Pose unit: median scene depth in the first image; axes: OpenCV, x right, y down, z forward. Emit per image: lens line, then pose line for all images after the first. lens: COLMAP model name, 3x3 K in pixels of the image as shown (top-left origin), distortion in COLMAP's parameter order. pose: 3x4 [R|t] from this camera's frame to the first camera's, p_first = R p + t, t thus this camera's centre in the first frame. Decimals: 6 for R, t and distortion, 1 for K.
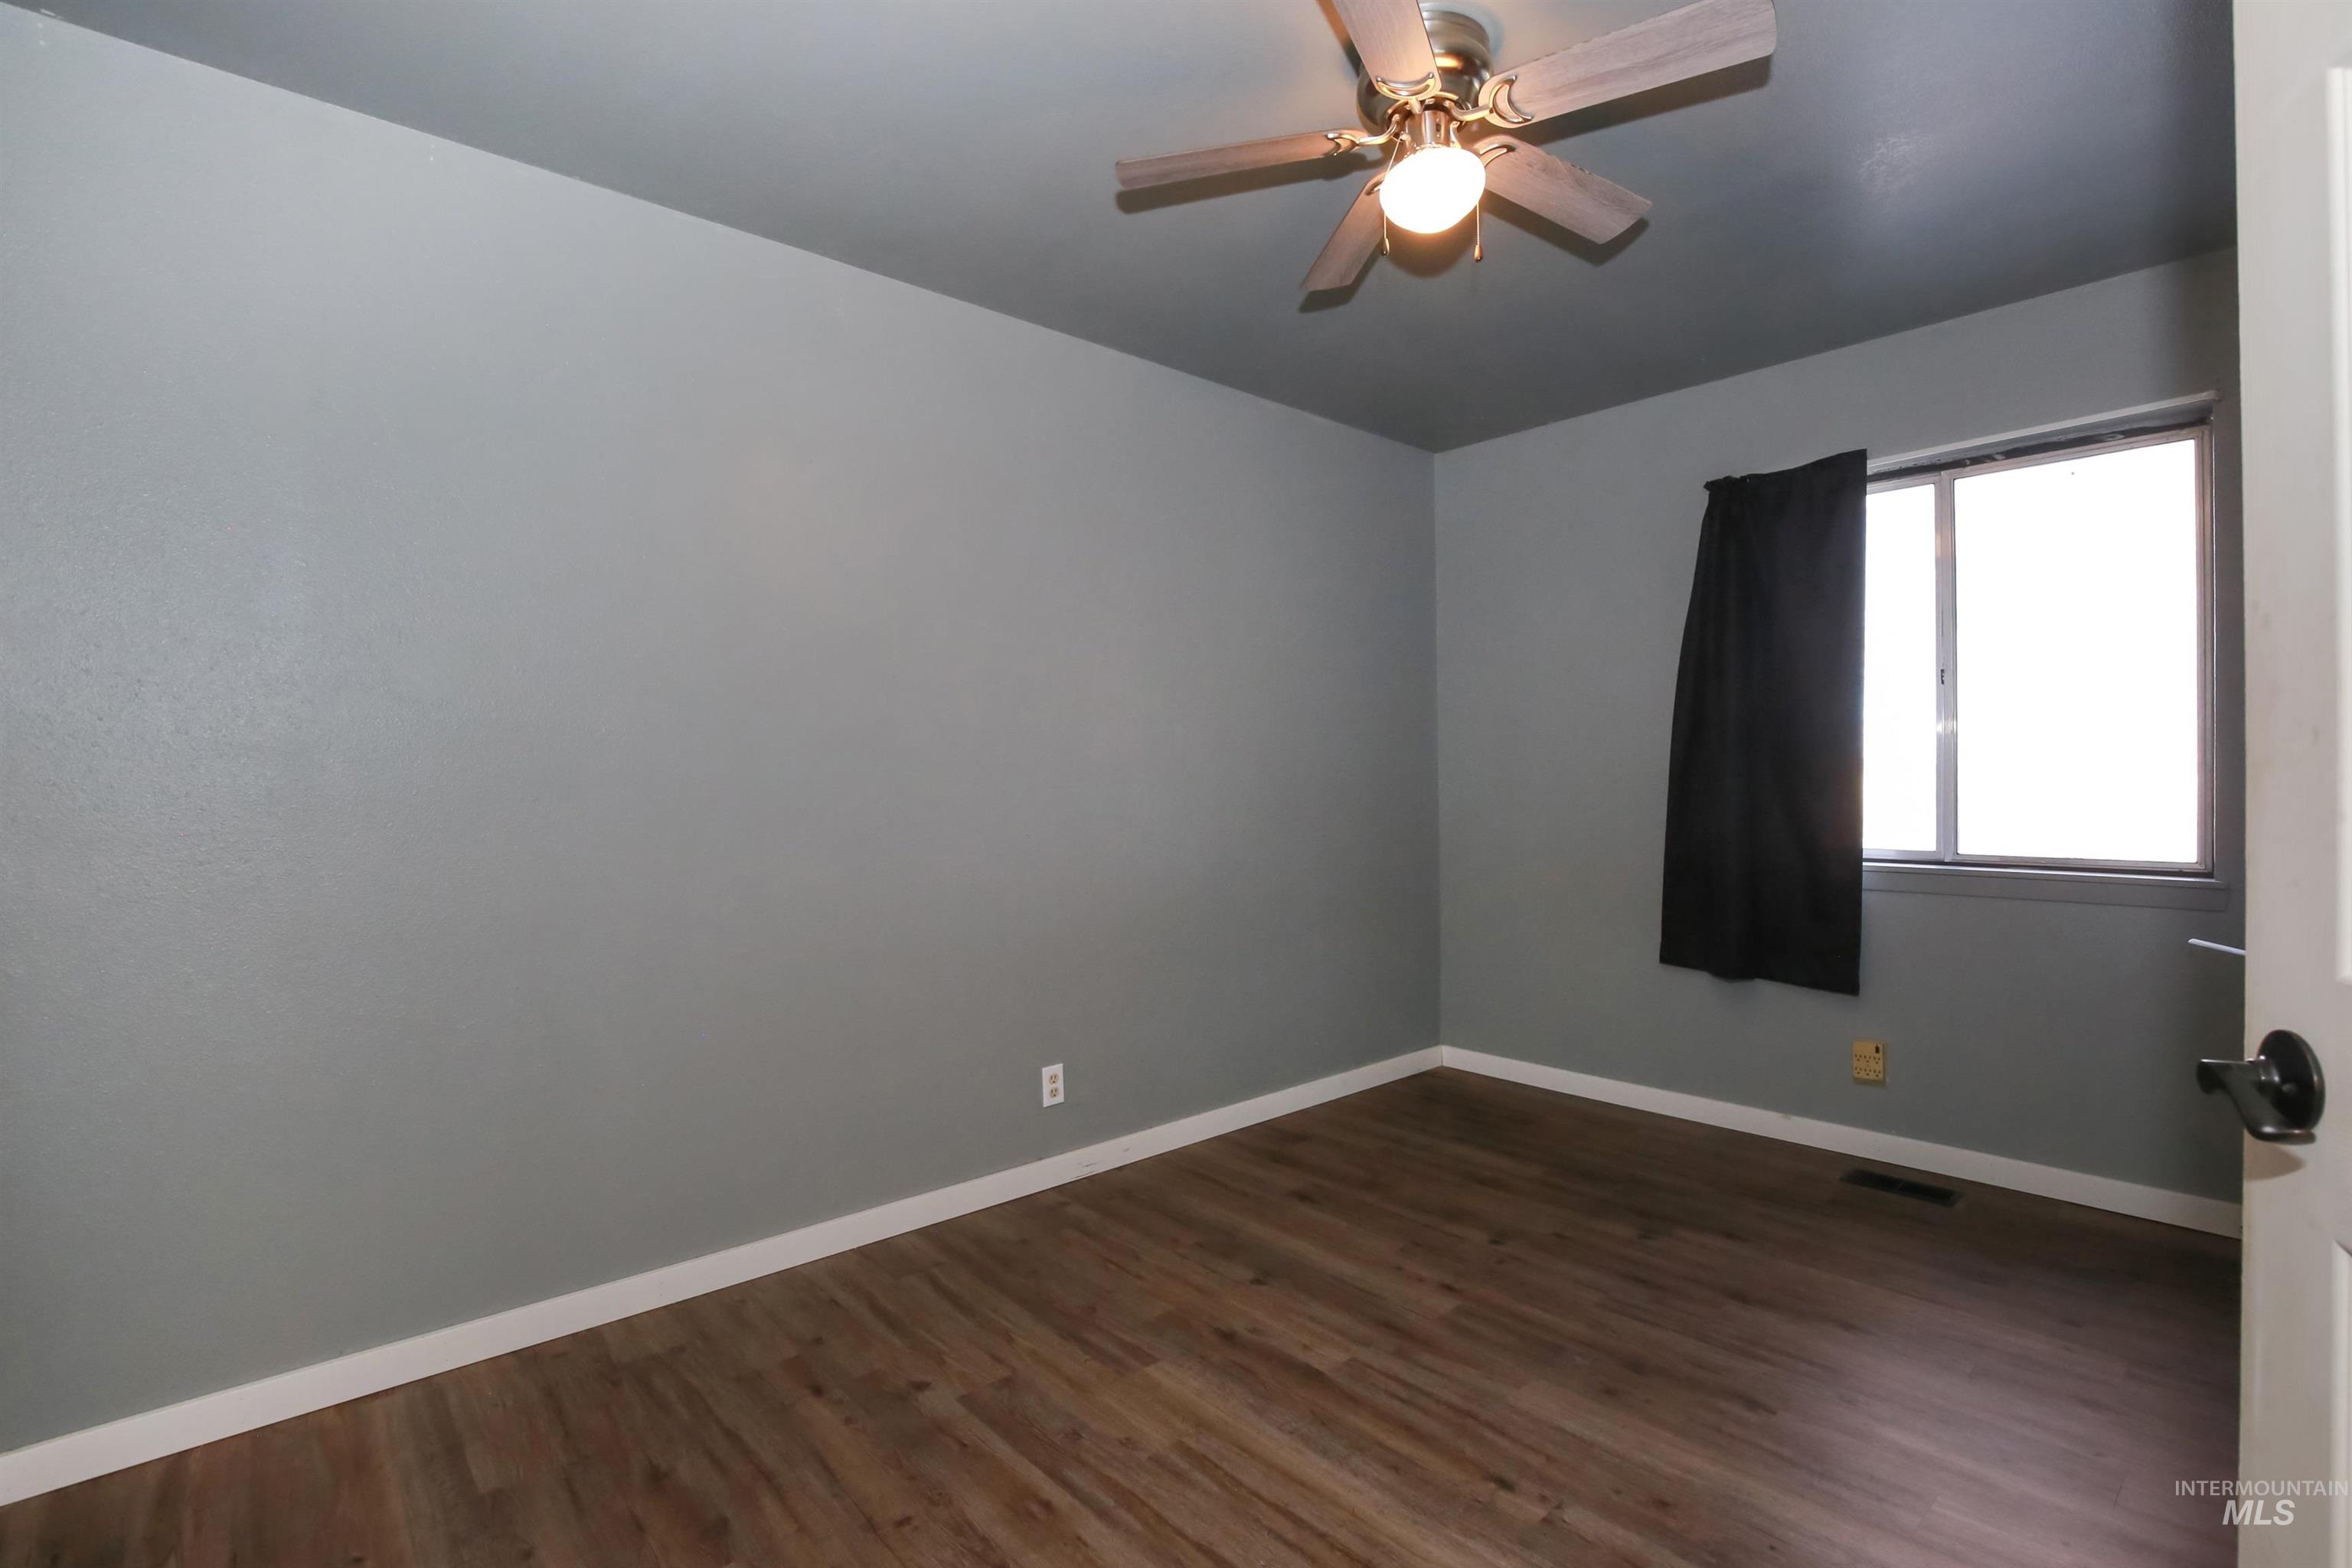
lens RADIAL K [[1072.3, 0, 1181.8], [0, 1072.3, 776.3], [0, 0, 1]] dist [-0.030795, 0.001784]
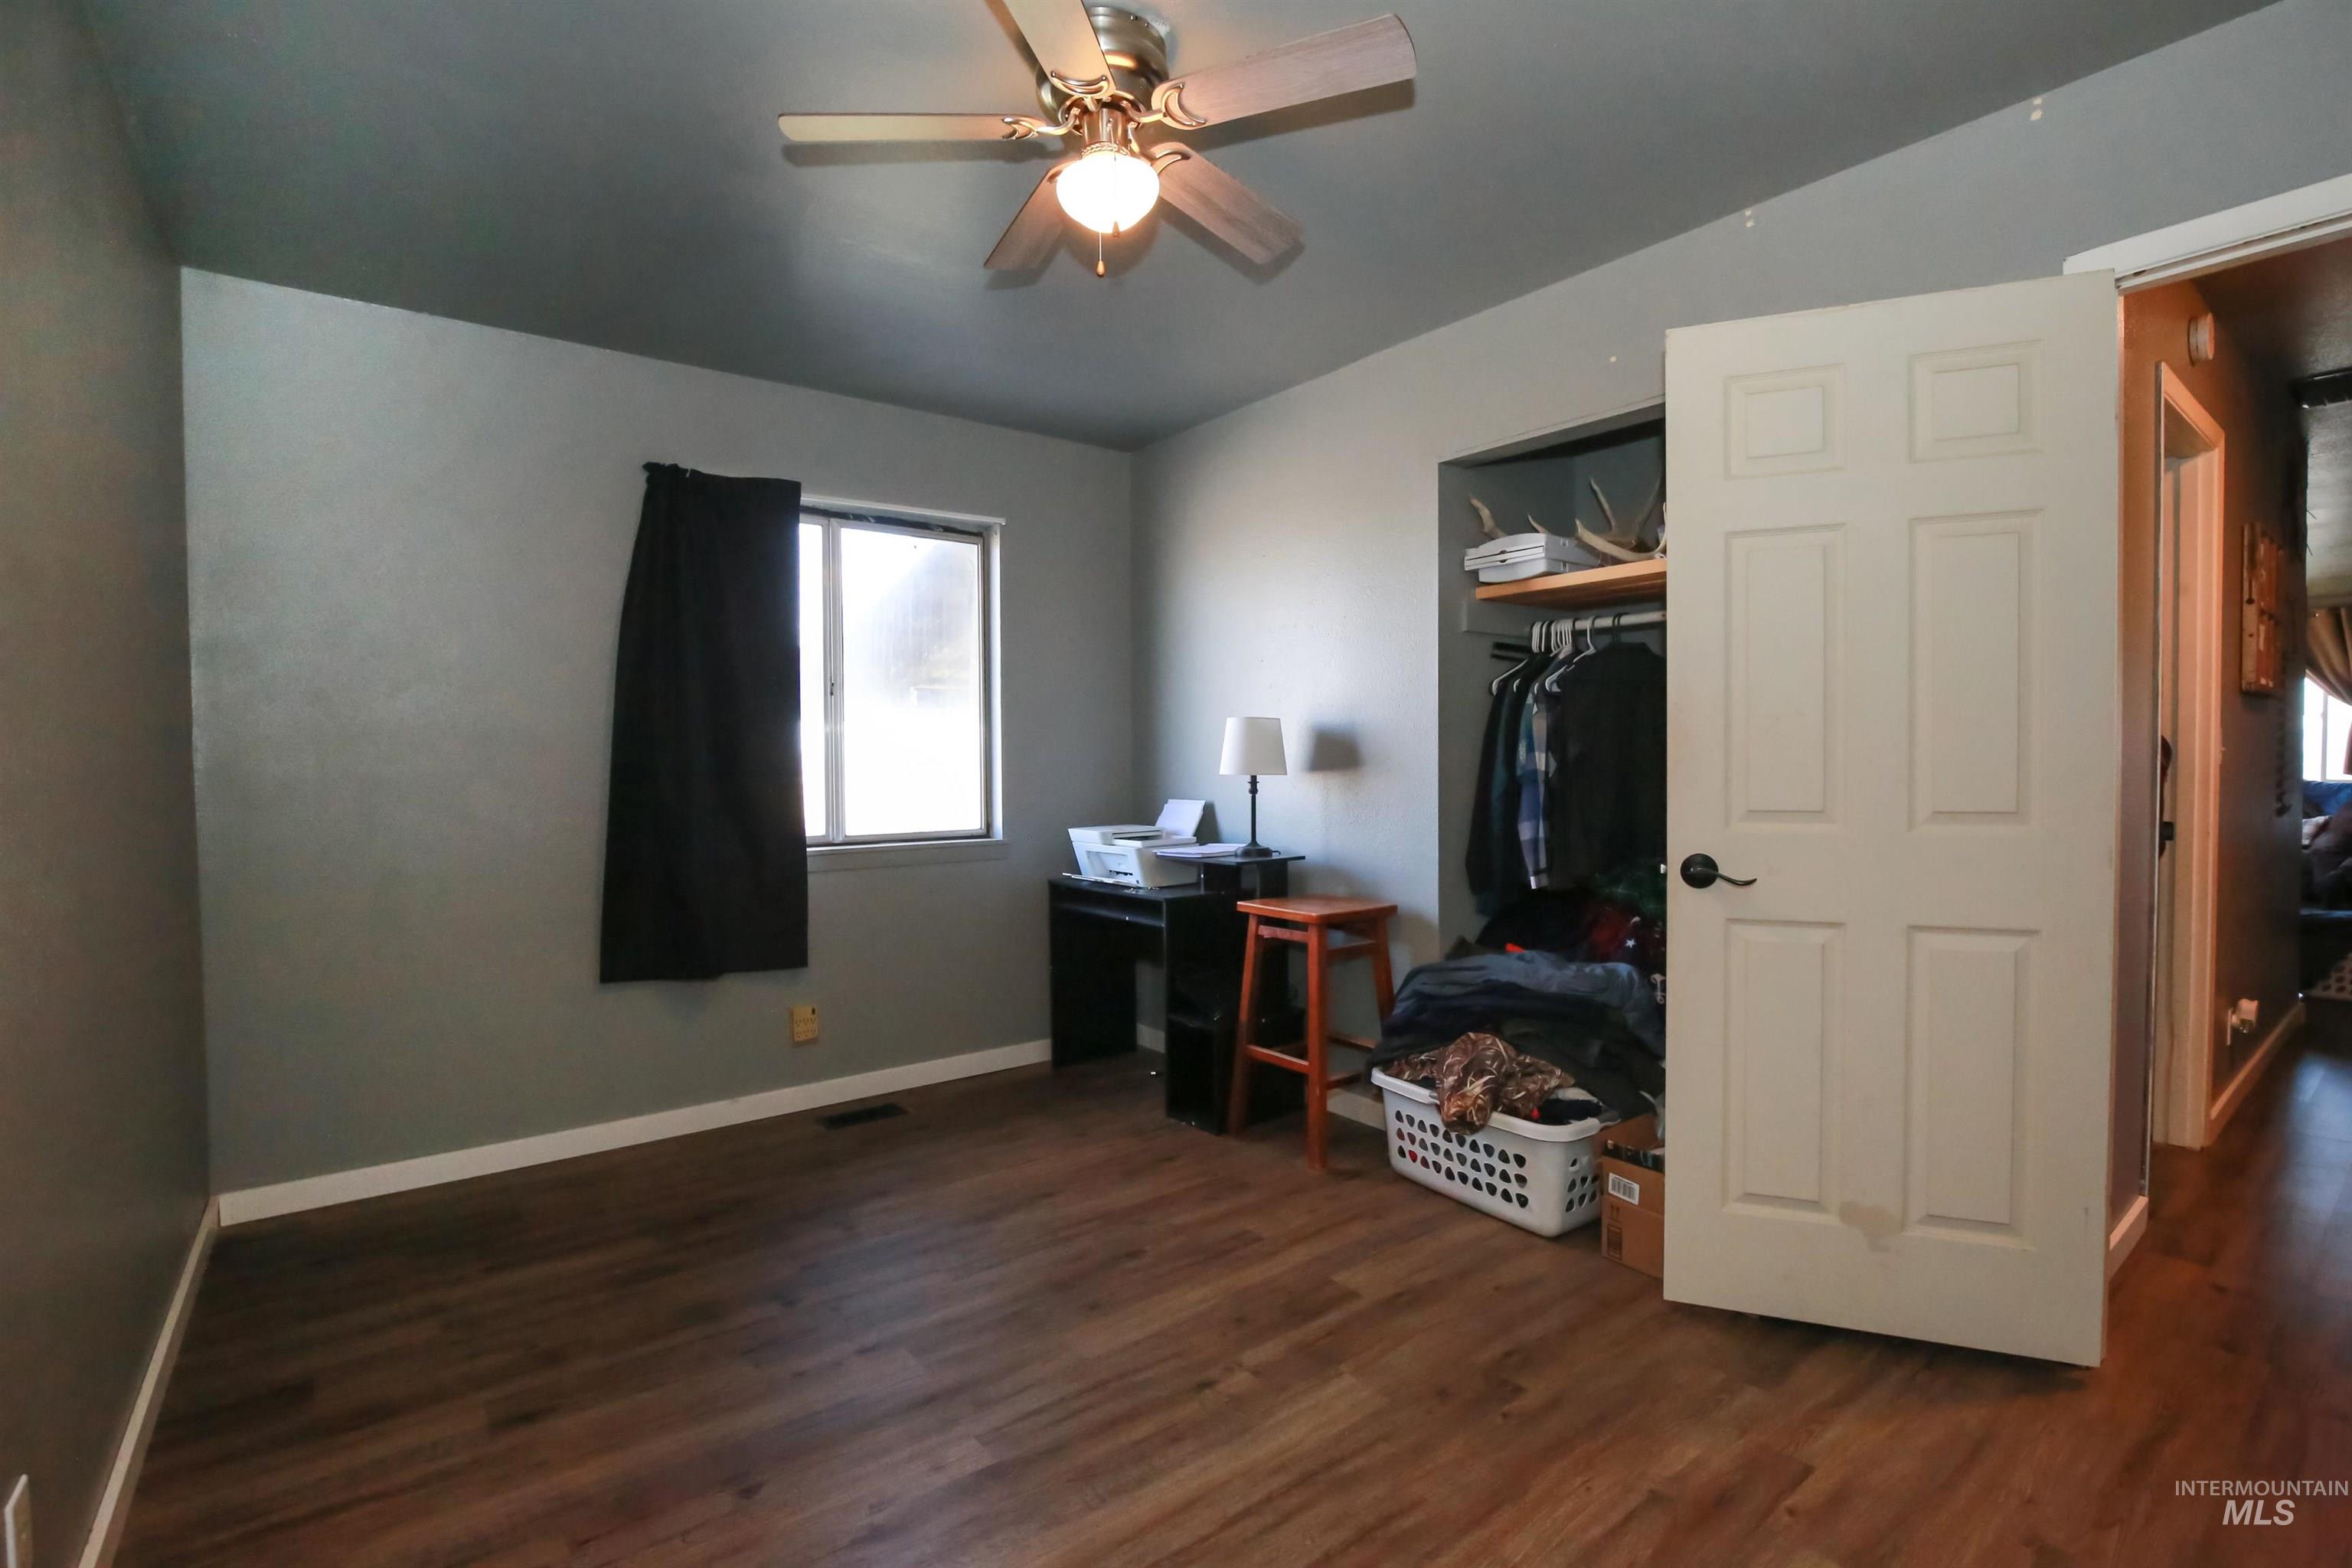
lens RADIAL K [[1072.3, 0, 1182.6], [0, 1072.3, 783.4], [0, 0, 1]] dist [-0.030795, 0.001784]
pose [[0.081588, -0.015700, 0.996542, -0.490216], [0.010386, 0.999835, 0.014901, -0.001440], [-0.996612, 0.009135, 0.081738, 0.539380]]
